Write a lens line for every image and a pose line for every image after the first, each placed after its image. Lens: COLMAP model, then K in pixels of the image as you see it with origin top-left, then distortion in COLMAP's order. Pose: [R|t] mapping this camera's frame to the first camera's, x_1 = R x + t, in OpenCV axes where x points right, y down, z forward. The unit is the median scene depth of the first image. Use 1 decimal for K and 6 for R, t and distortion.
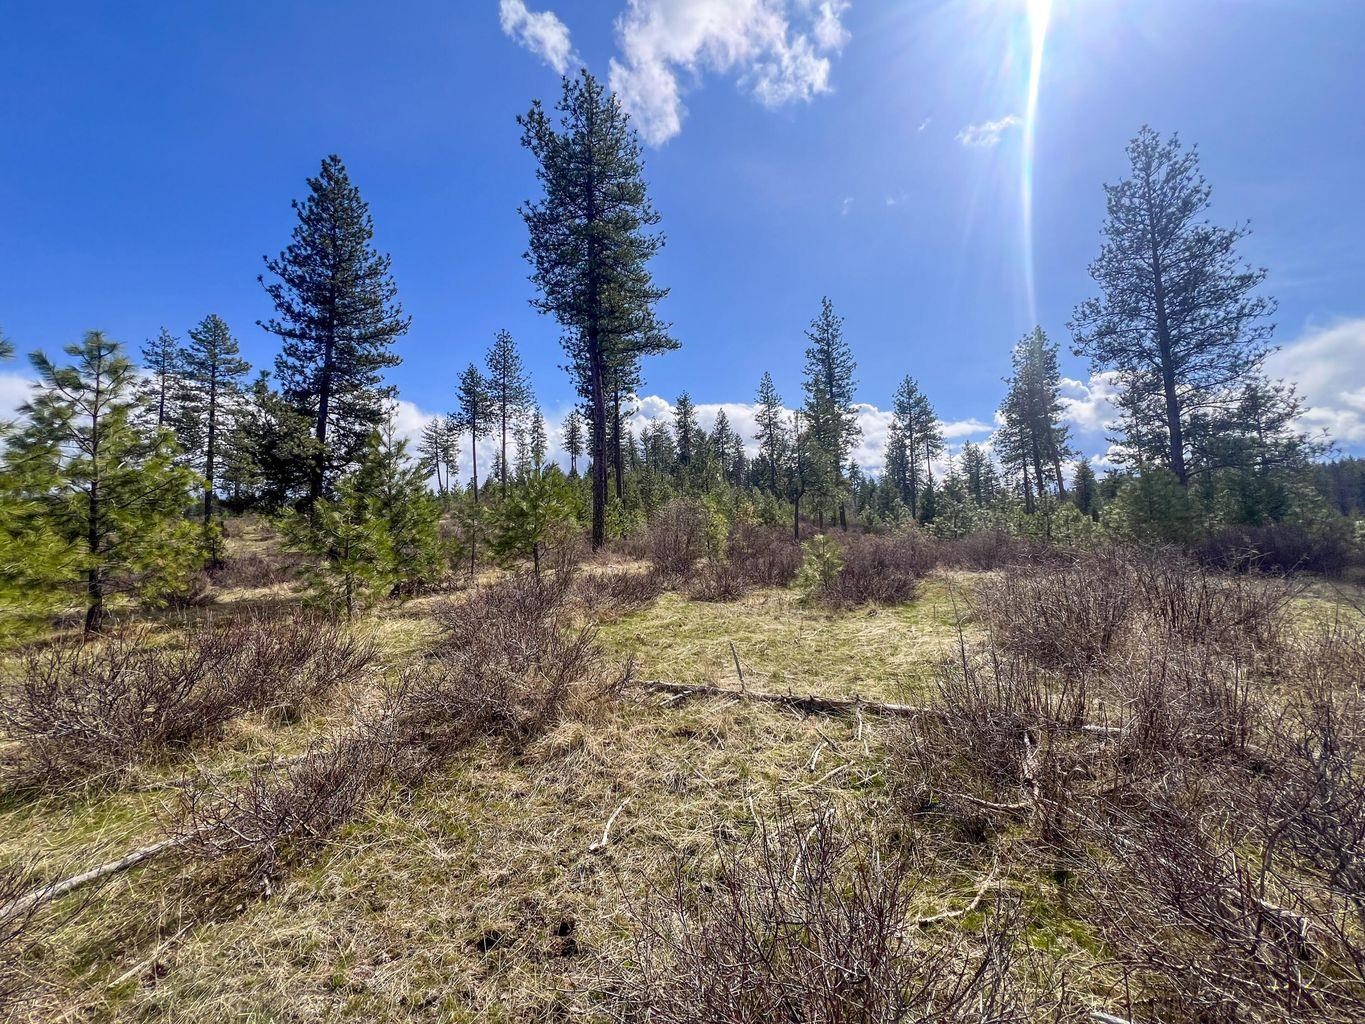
lens RADIAL K [[549.8, 0, 685.6], [0, 549.8, 503.7], [0, 0, 1]] dist [-0.002219, -0.000008]
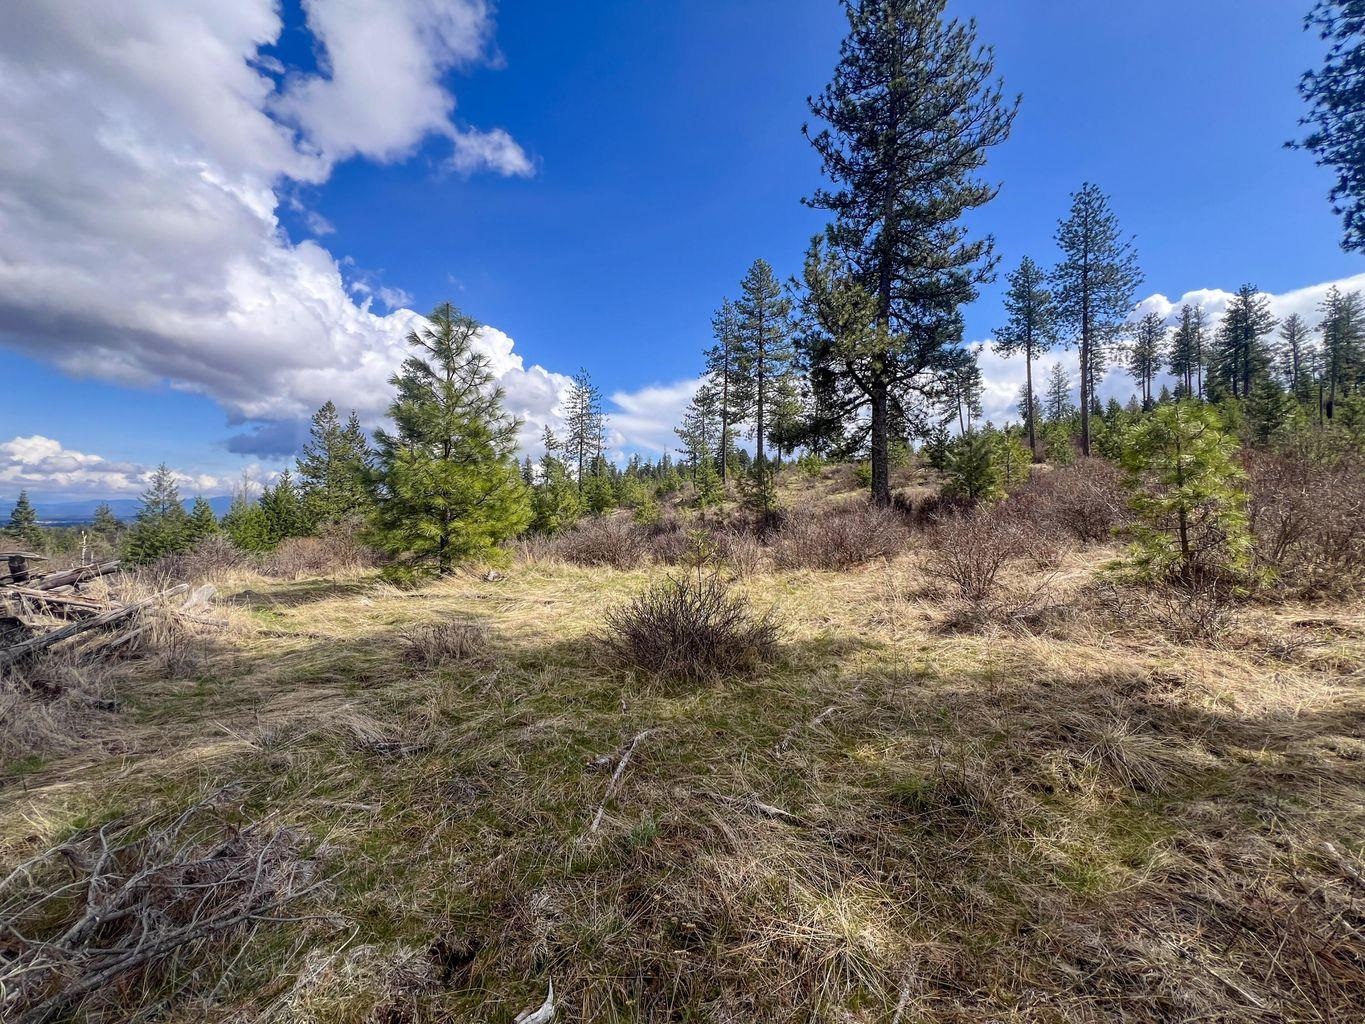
lens RADIAL K [[549.8, 0, 679.3], [0, 549.8, 506.1], [0, 0, 1]] dist [-0.002219, -0.000008]
pose [[0.649295, 0.031135, -0.759899, -0.192116], [0.036746, 0.996710, 0.072236, 0.019100], [0.759648, -0.074826, 0.646015, 0.223764]]
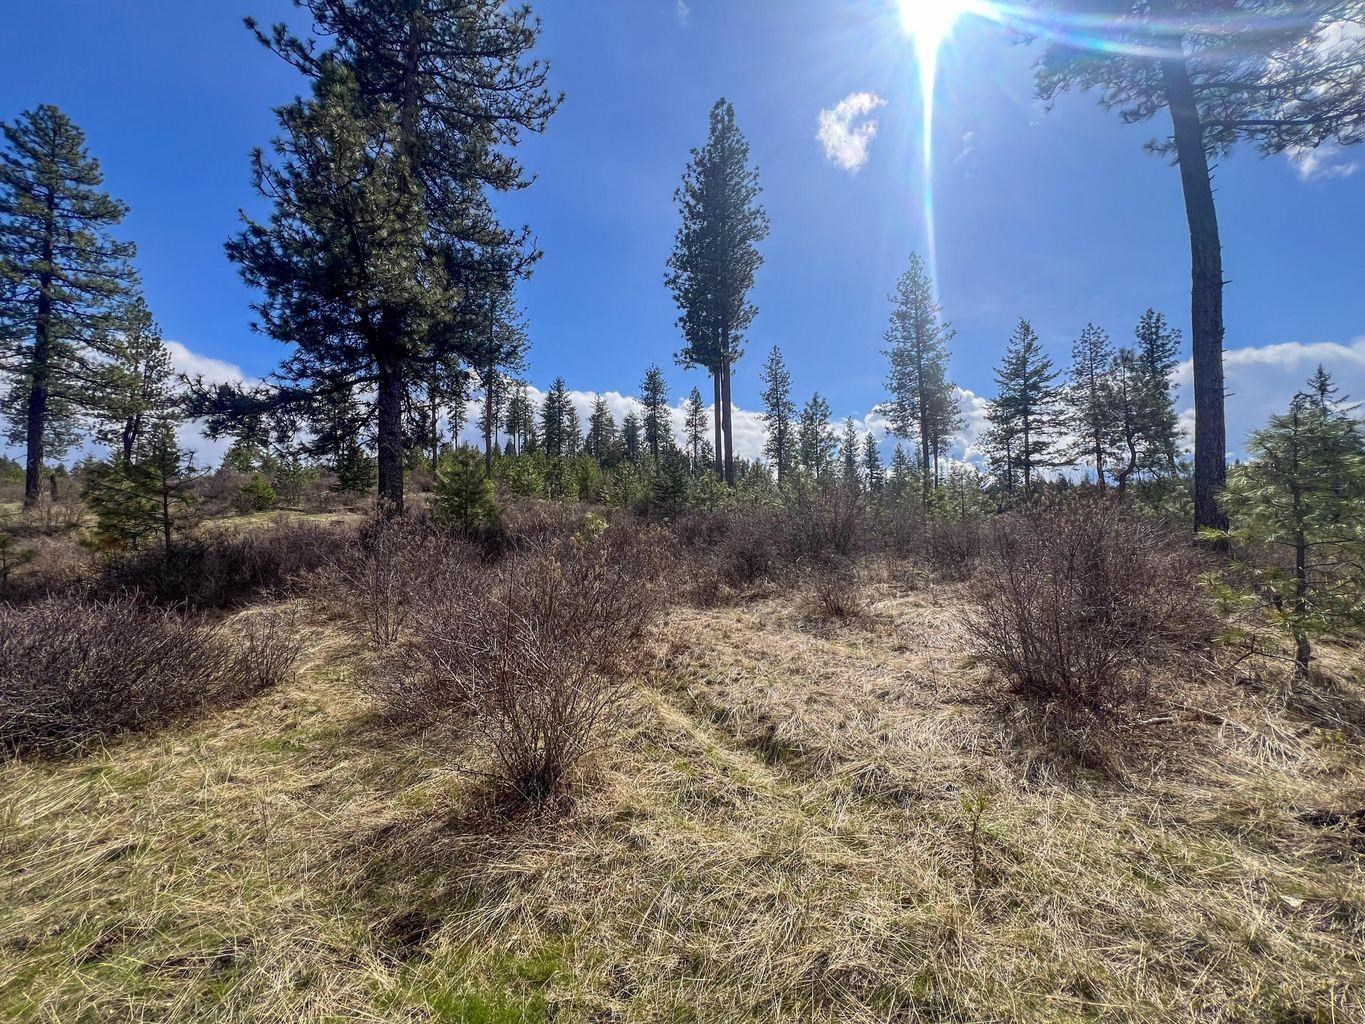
lens RADIAL K [[549.8, 0, 676.7], [0, 549.8, 514.9], [0, 0, 1]] dist [-0.002219, -0.000008]
pose [[0.978137, 0.047027, 0.202573, -0.325014], [-0.052446, 0.998393, 0.021463, 0.030049], [-0.201238, -0.031618, 0.979032, 0.304608]]
